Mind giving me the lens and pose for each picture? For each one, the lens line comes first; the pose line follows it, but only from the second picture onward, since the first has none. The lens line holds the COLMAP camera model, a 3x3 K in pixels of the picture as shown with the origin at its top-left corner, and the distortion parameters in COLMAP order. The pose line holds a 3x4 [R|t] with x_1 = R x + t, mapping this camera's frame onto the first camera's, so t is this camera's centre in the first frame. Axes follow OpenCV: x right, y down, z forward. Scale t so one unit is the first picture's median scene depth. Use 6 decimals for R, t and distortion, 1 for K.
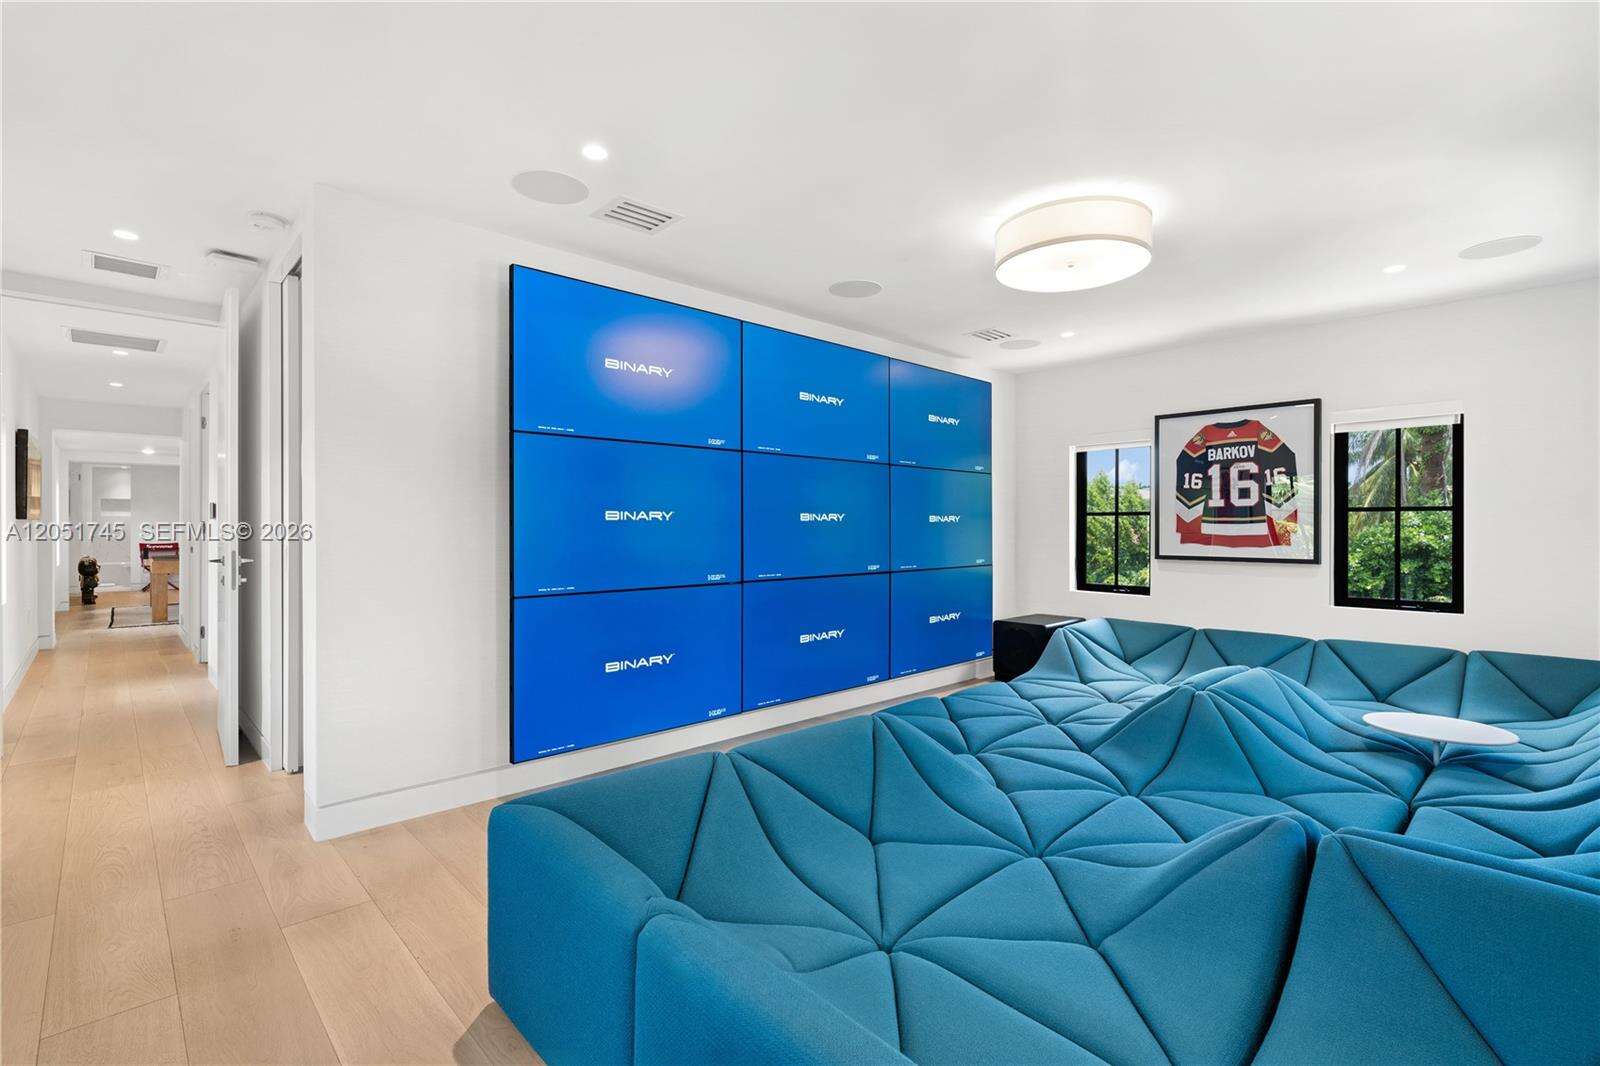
lens RADIAL K [[730.0, 0, 794.1], [0, 730.0, 530.1], [0, 0, 1]] dist [-0.004230, 0.001376]
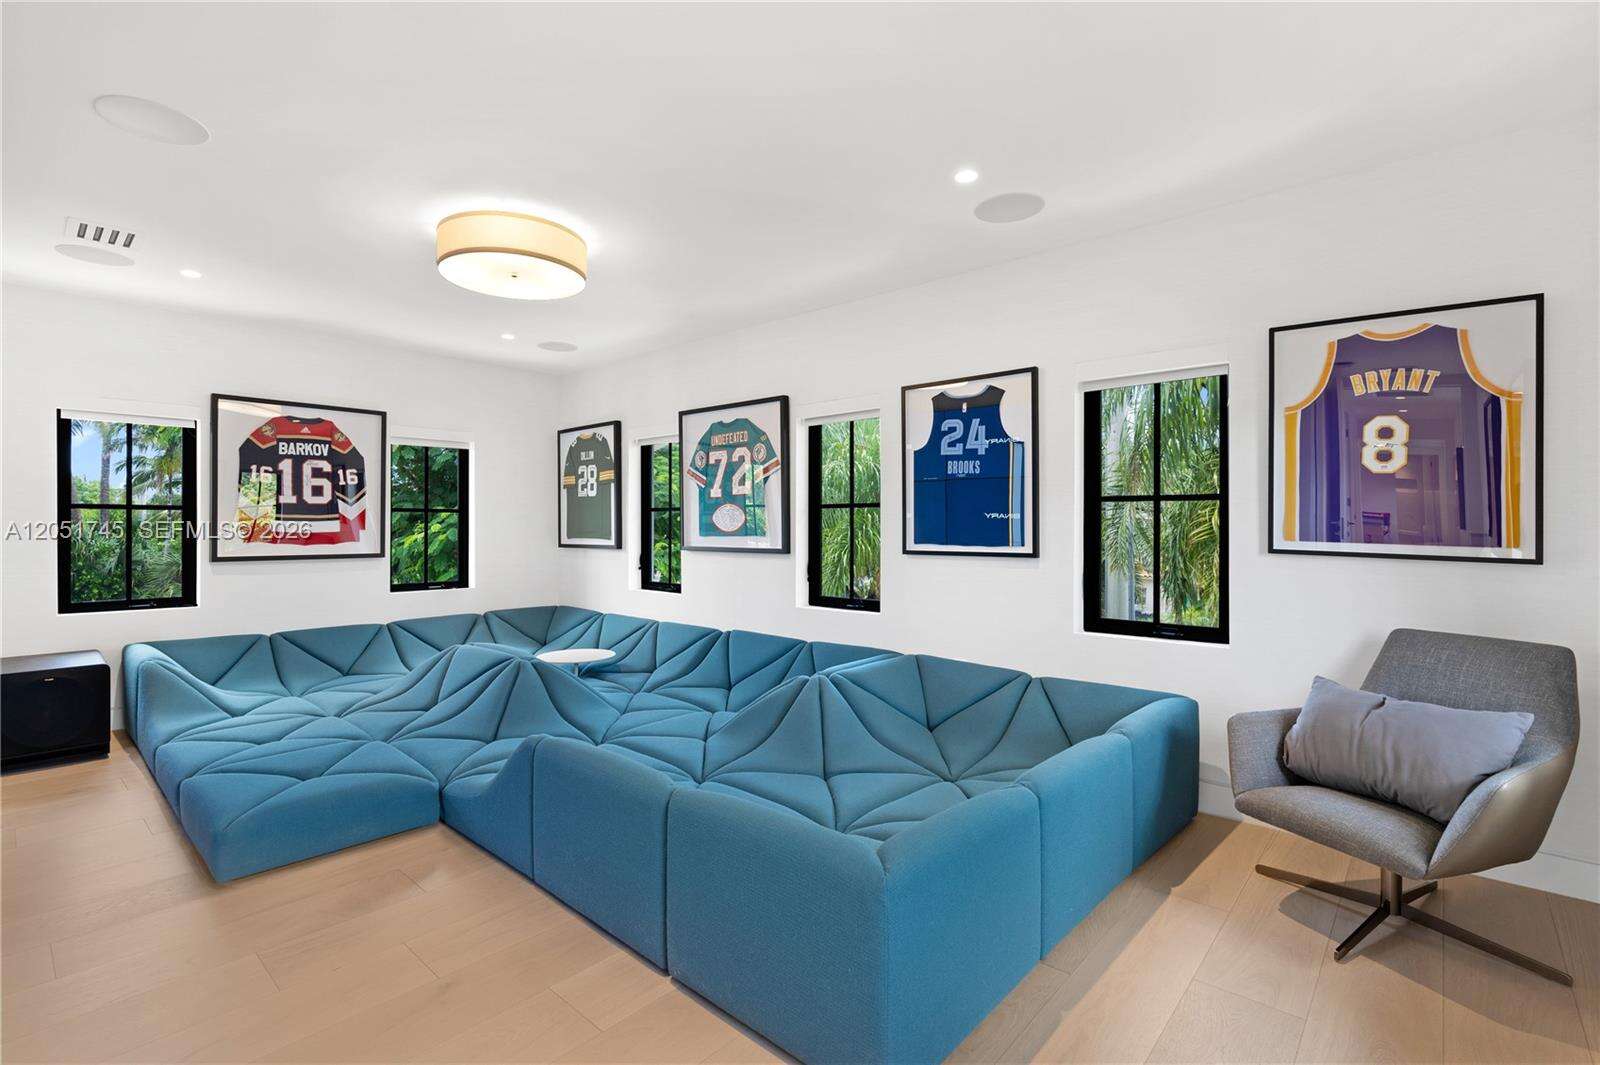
lens RADIAL K [[730.0, 0, 793.4], [0, 730.0, 527.4], [0, 0, 1]] dist [-0.004230, 0.001376]
pose [[-0.084698, -0.001900, 0.996405, -0.440645], [0.000505, 0.999998, 0.001950, -0.001710], [-0.996407, 0.000668, -0.084697, 0.428041]]
